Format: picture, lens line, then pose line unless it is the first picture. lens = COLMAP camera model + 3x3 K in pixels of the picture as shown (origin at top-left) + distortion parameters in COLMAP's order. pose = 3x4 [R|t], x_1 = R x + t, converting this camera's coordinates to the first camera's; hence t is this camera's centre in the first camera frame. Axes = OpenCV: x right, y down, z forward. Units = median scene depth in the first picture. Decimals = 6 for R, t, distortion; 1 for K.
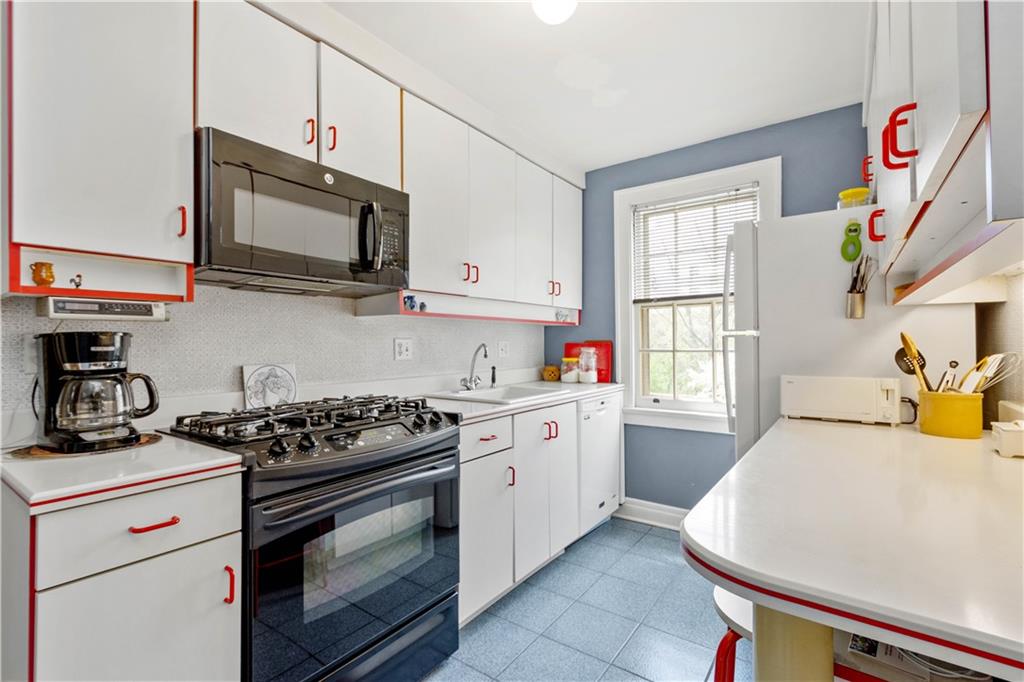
lens RADIAL K [[456.9, 0, 514.1], [0, 456.9, 344.2], [0, 0, 1]] dist [0.001300, -0.000018]
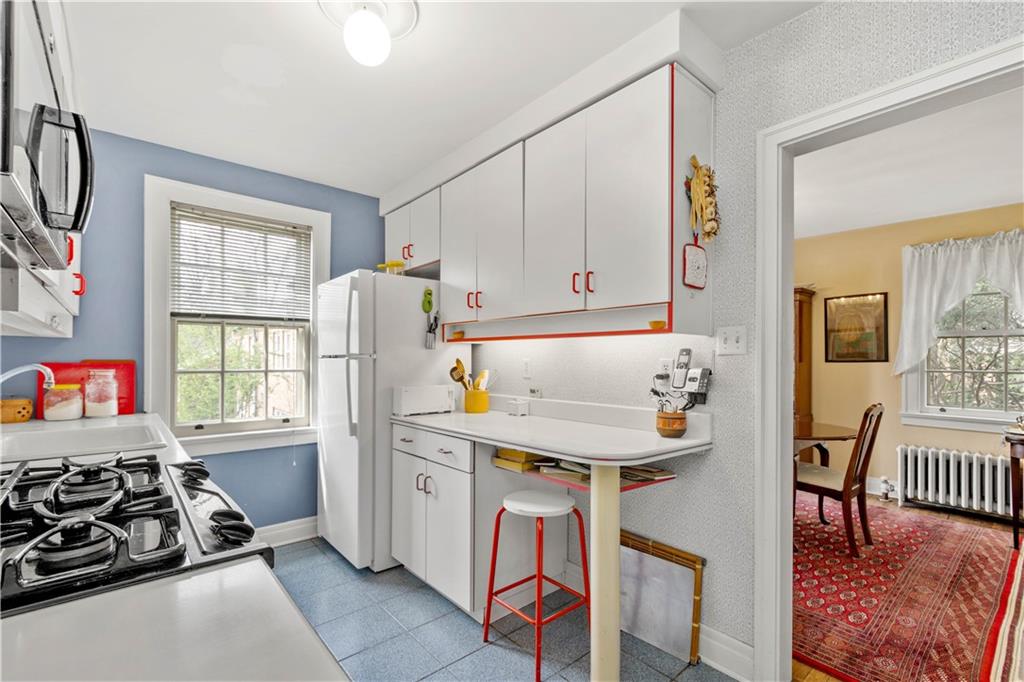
lens RADIAL K [[456.9, 0, 503.3], [0, 456.9, 365.3], [0, 0, 1]] dist [0.001300, -0.000018]
pose [[0.254539, 0.001004, 0.967062, -0.406337], [-0.000470, 0.999999, -0.000914, 0.001597], [-0.967062, -0.000222, 0.254540, 0.188820]]
